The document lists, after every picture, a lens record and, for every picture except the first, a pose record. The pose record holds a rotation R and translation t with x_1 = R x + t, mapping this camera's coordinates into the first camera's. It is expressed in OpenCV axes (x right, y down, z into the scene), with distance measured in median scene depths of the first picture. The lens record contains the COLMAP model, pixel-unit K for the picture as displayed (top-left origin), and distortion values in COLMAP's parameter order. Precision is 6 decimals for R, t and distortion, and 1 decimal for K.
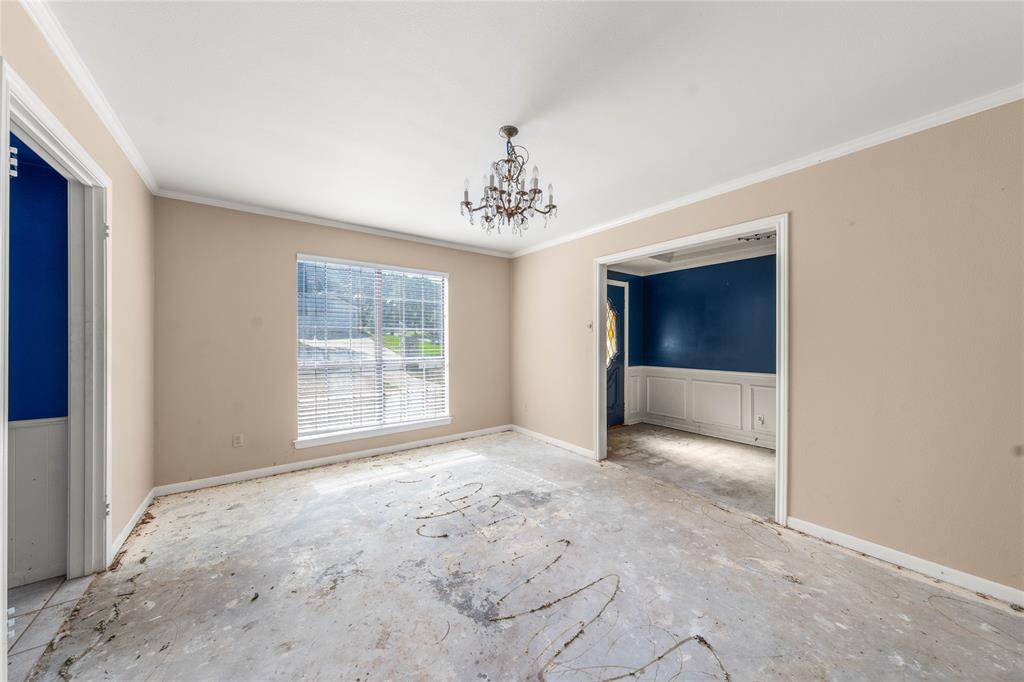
lens RADIAL K [[351.3, 0, 510.6], [0, 351.3, 340.2], [0, 0, 1]] dist [0.000481, 0.000515]
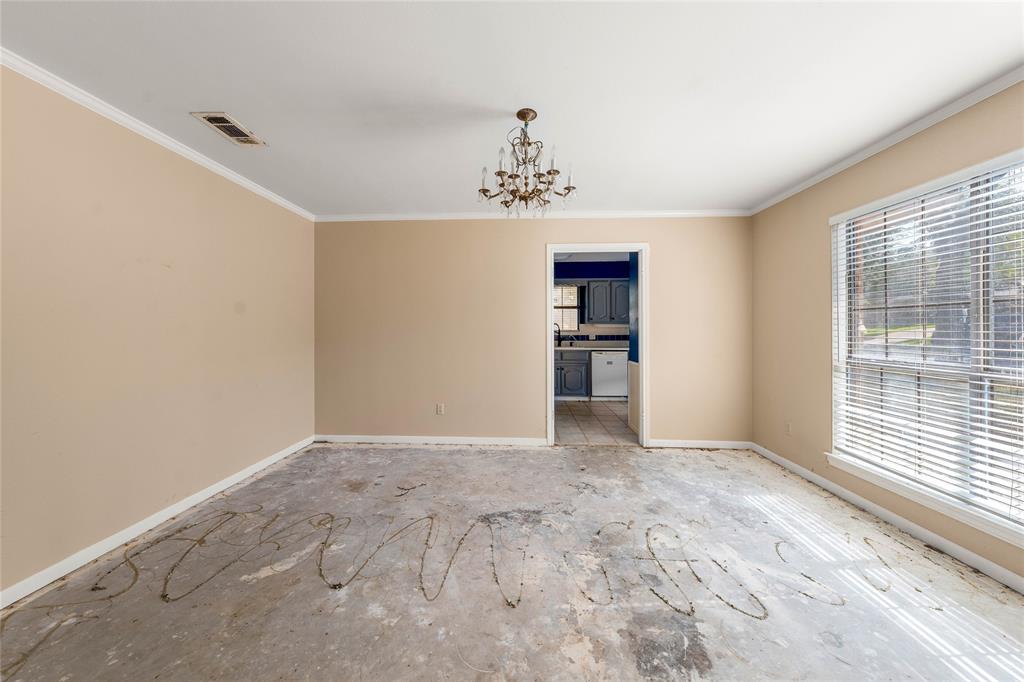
lens RADIAL K [[351.3, 0, 510.5], [0, 351.3, 331.2], [0, 0, 1]] dist [0.000481, 0.000515]
pose [[-0.623165, 0.001891, -0.782088, 0.655447], [-0.002240, 0.999989, 0.004203, 0.005979], [0.782087, 0.004371, -0.623154, 1.297948]]
